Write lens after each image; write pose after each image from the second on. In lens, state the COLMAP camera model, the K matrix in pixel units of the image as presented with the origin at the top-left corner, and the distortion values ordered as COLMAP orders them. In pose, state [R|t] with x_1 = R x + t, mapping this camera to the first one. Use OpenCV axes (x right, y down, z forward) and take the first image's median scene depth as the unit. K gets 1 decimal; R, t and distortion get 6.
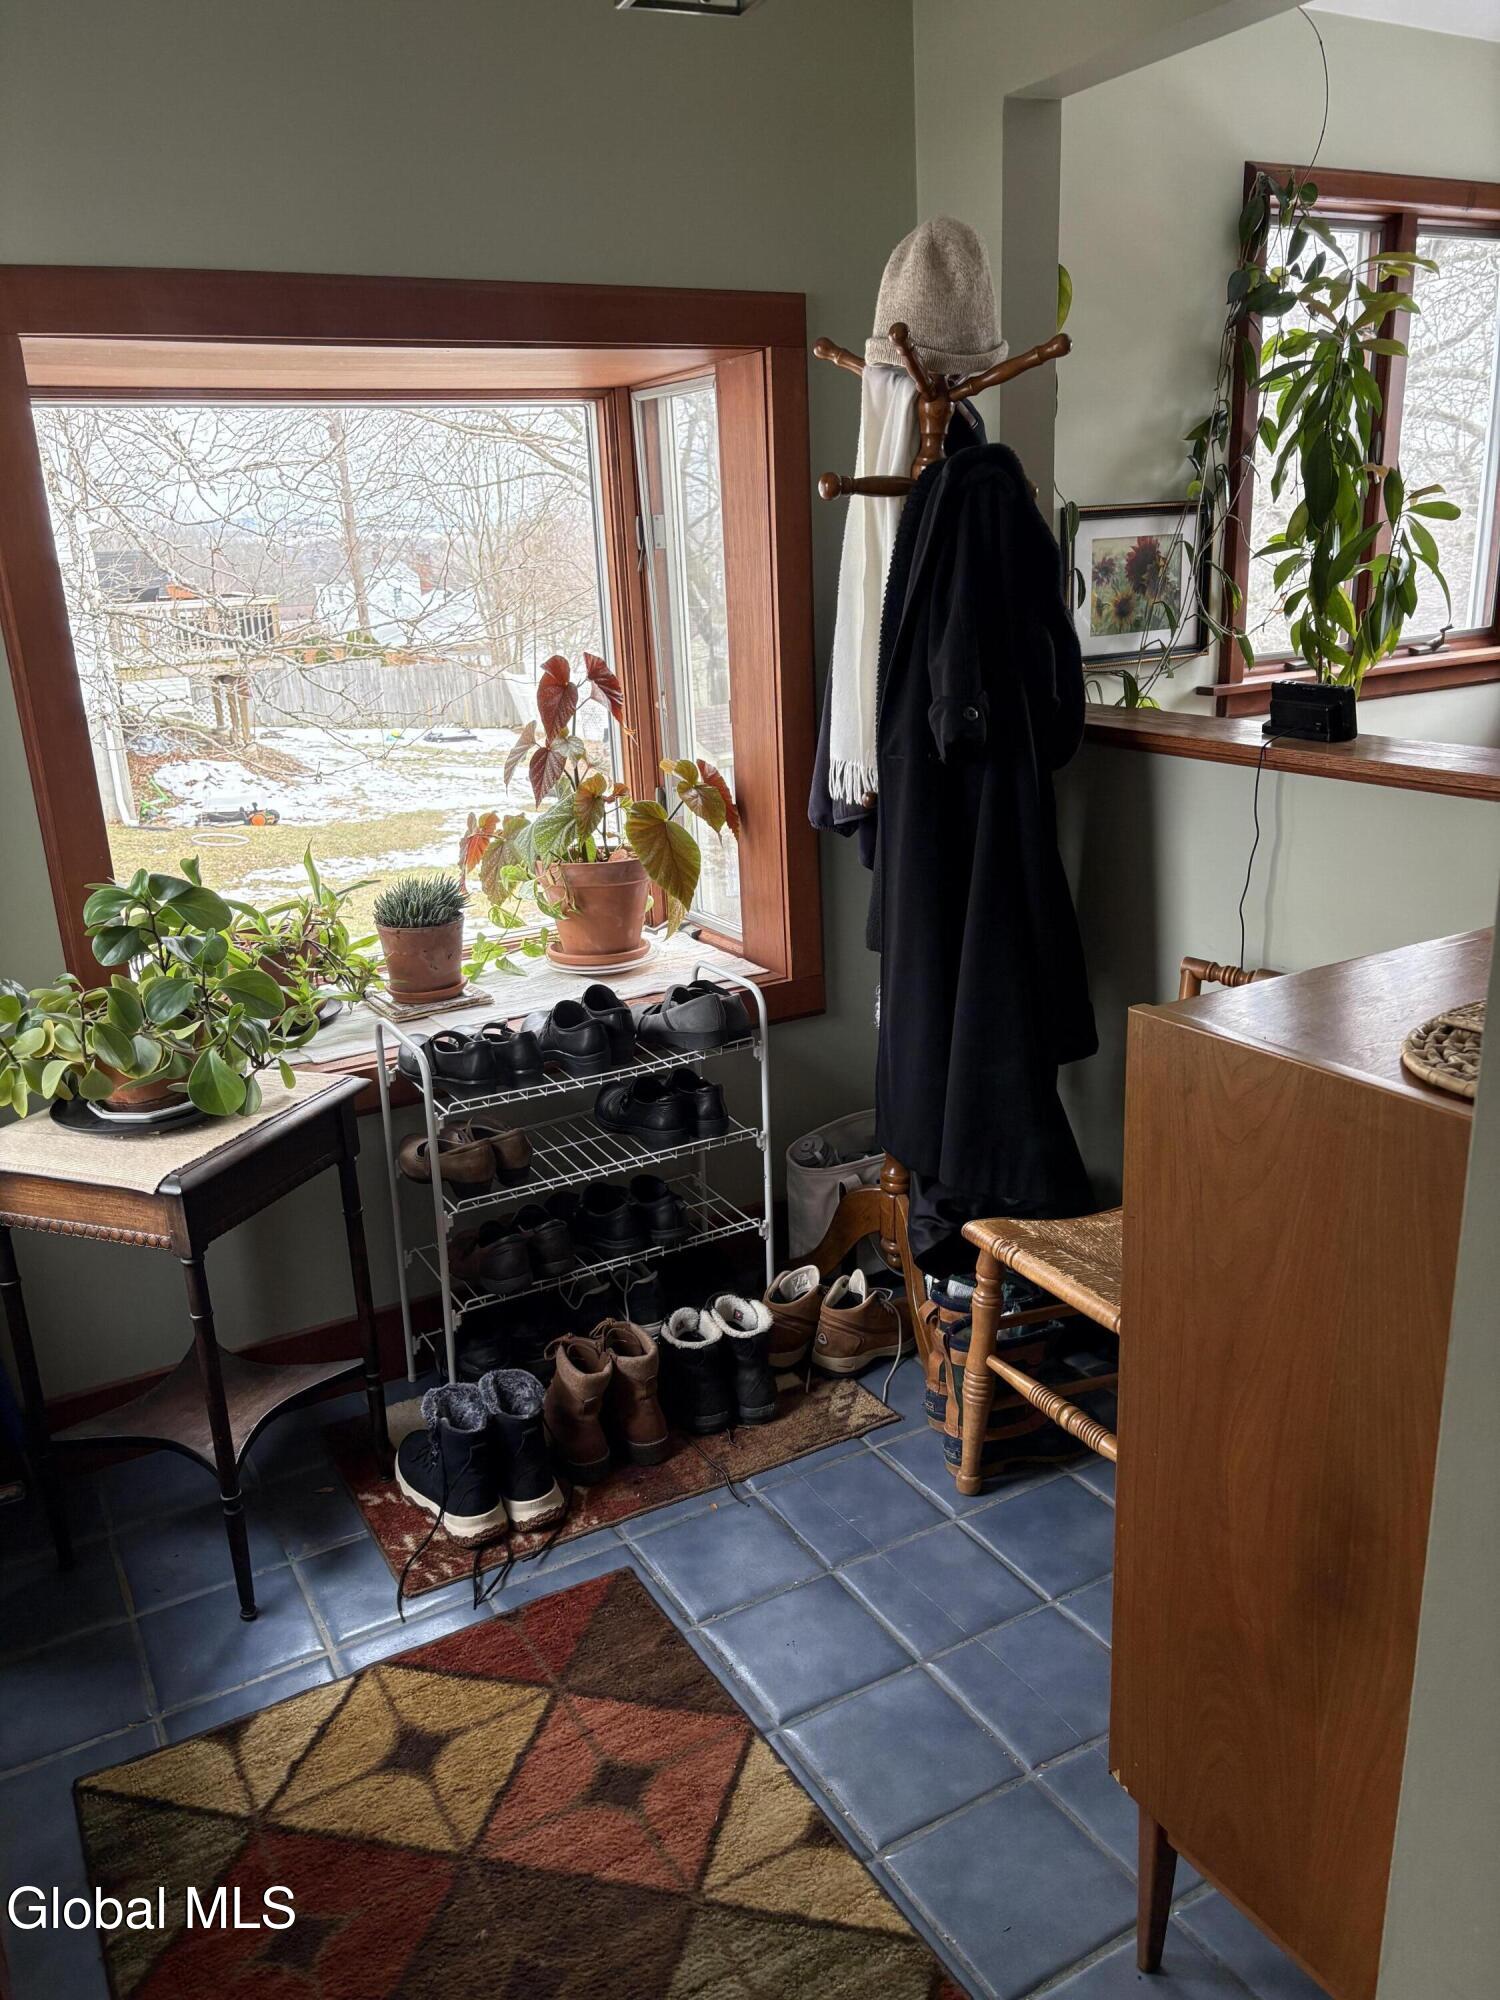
lens RADIAL K [[1507.0, 0, 751.3], [0, 1507.0, 998.2], [0, 0, 1]] dist [0.050357, -0.055177]
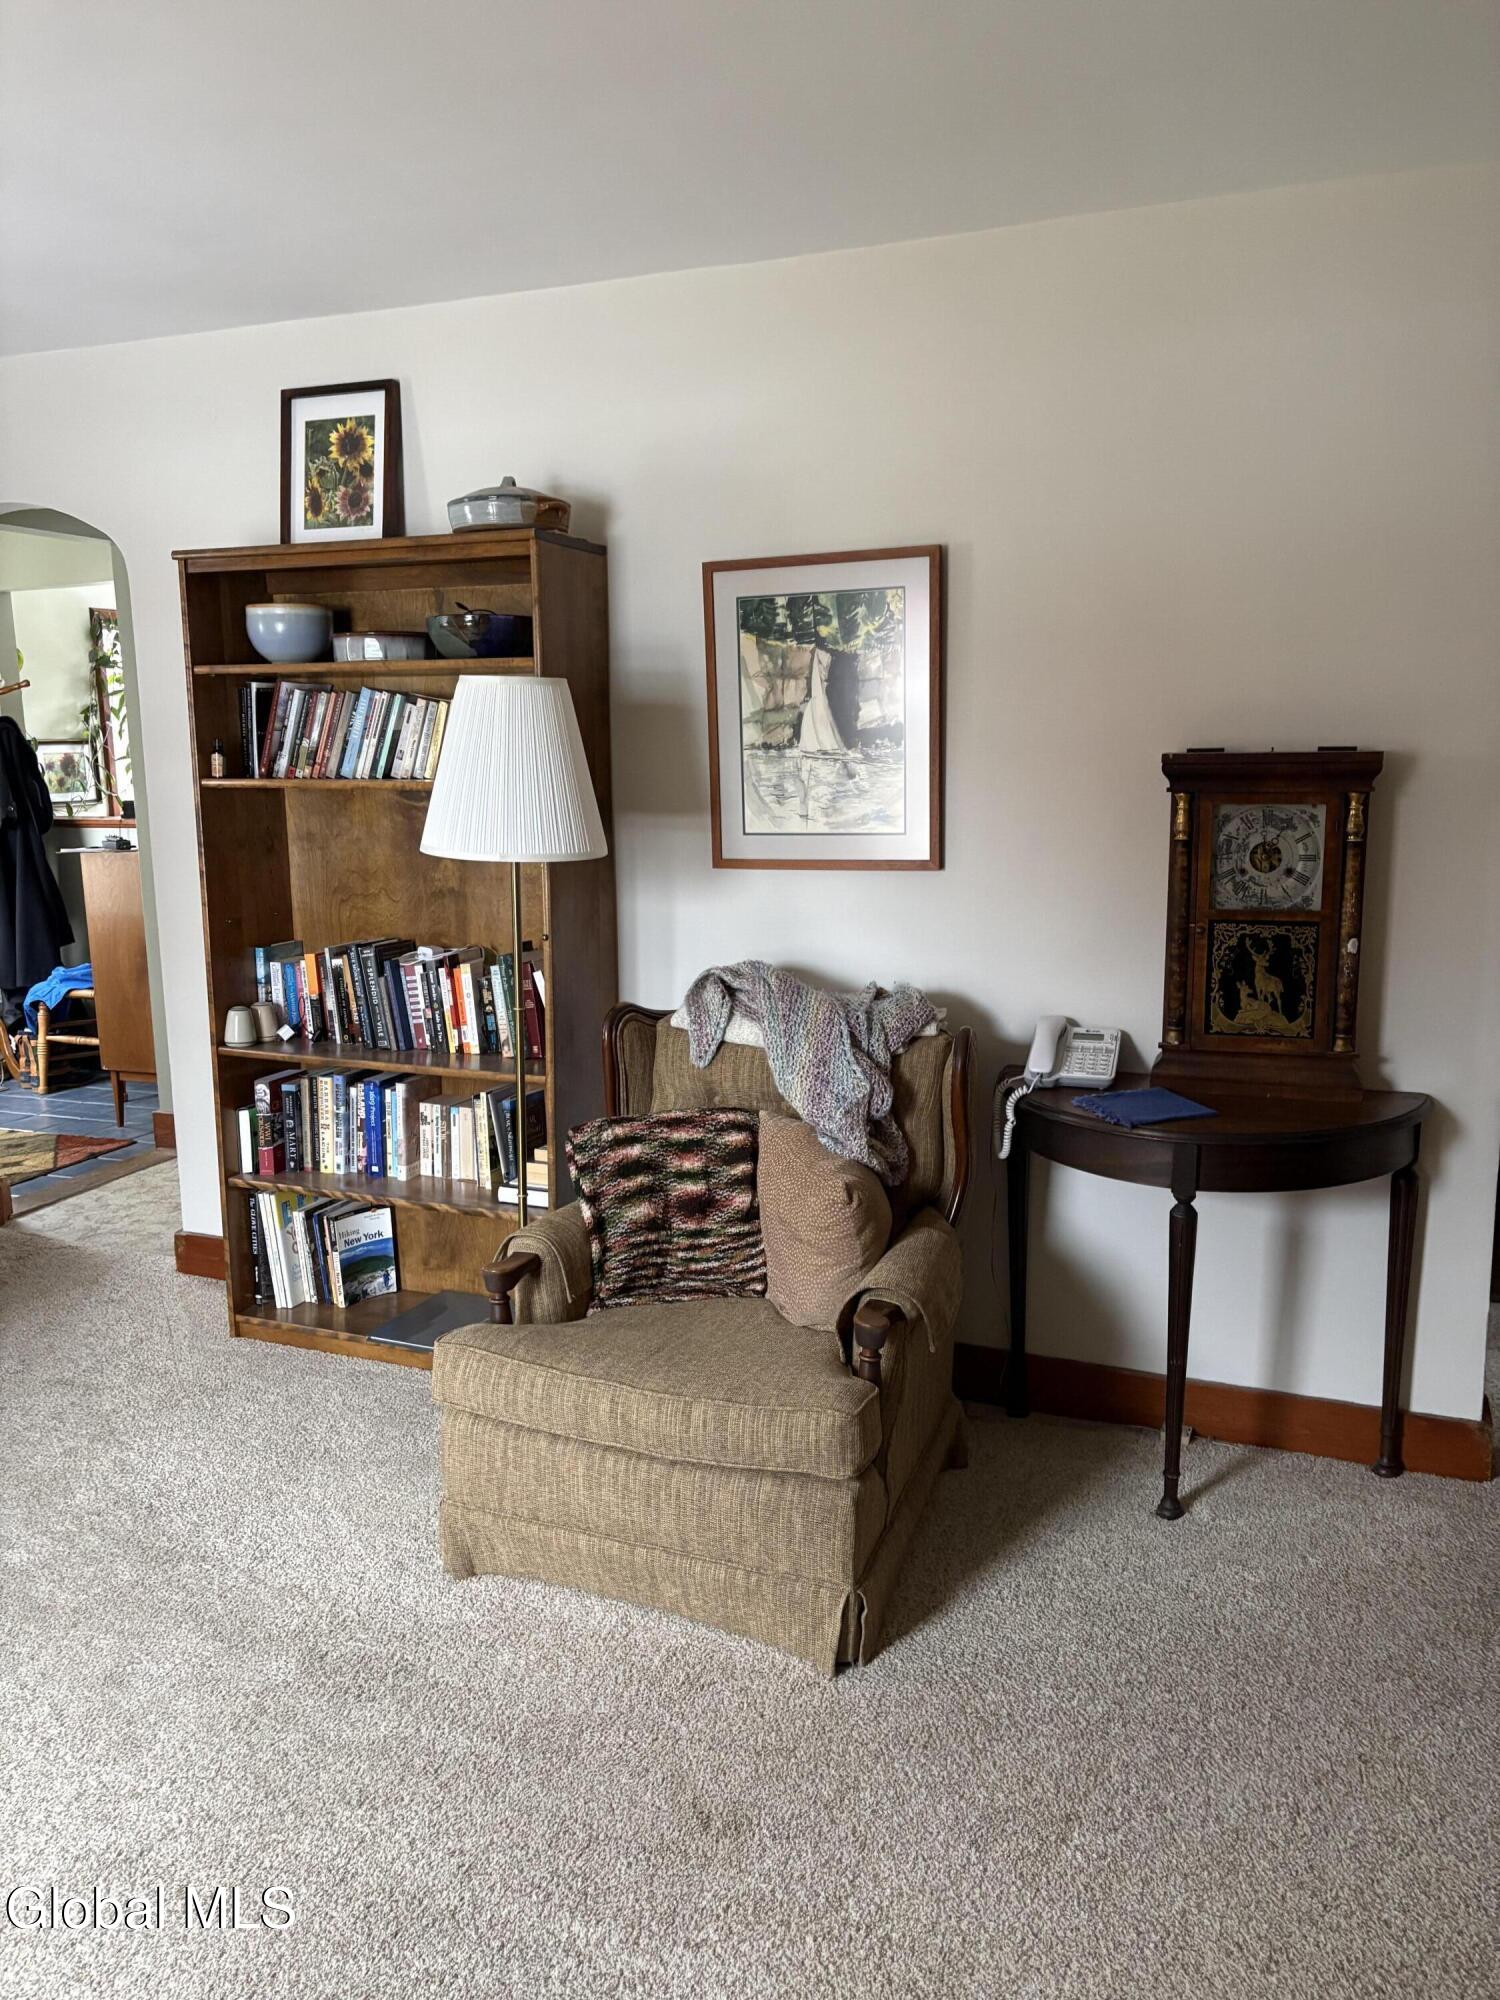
lens RADIAL K [[1507.0, 0, 752.0], [0, 1507.0, 995.9], [0, 0, 1]] dist [0.050357, -0.055177]
pose [[0.784640, -0.078277, 0.614991, -0.462282], [0.168402, 0.981609, -0.089916, 0.546676], [-0.596642, 0.174118, 0.783391, -1.693678]]
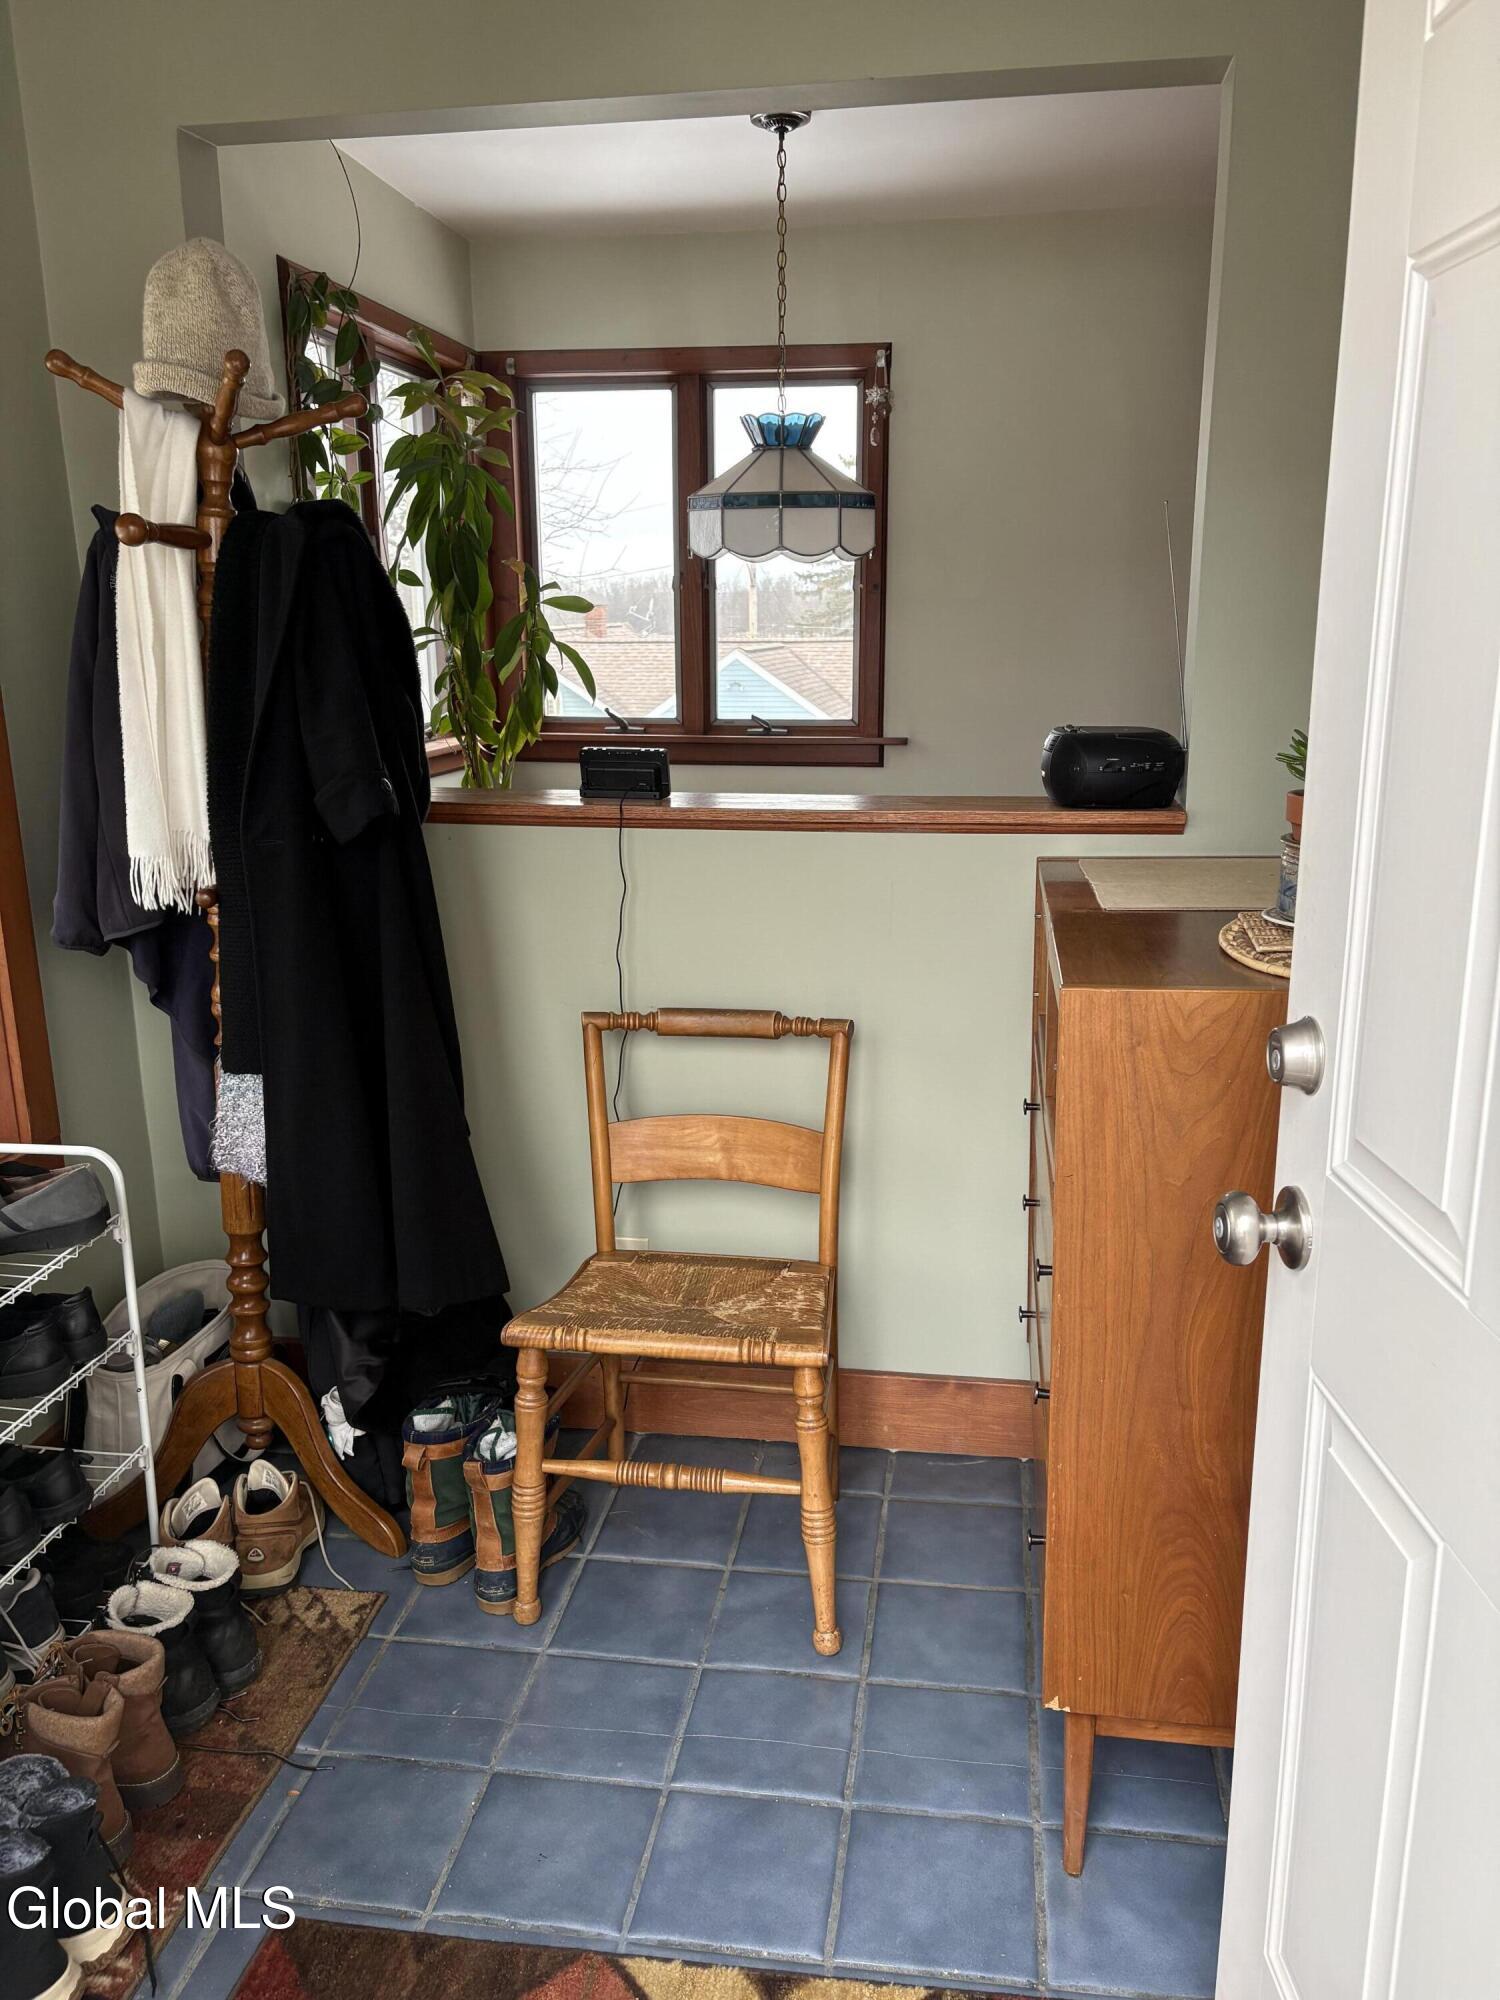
lens RADIAL K [[1507.0, 0, 744.7], [0, 1507.0, 999.3], [0, 0, 1]] dist [0.050357, -0.055177]
pose [[0.624487, -0.156954, 0.765103, -0.381484], [0.216080, 0.976084, 0.023867, -0.031904], [-0.750550, 0.150419, 0.643466, 0.232541]]
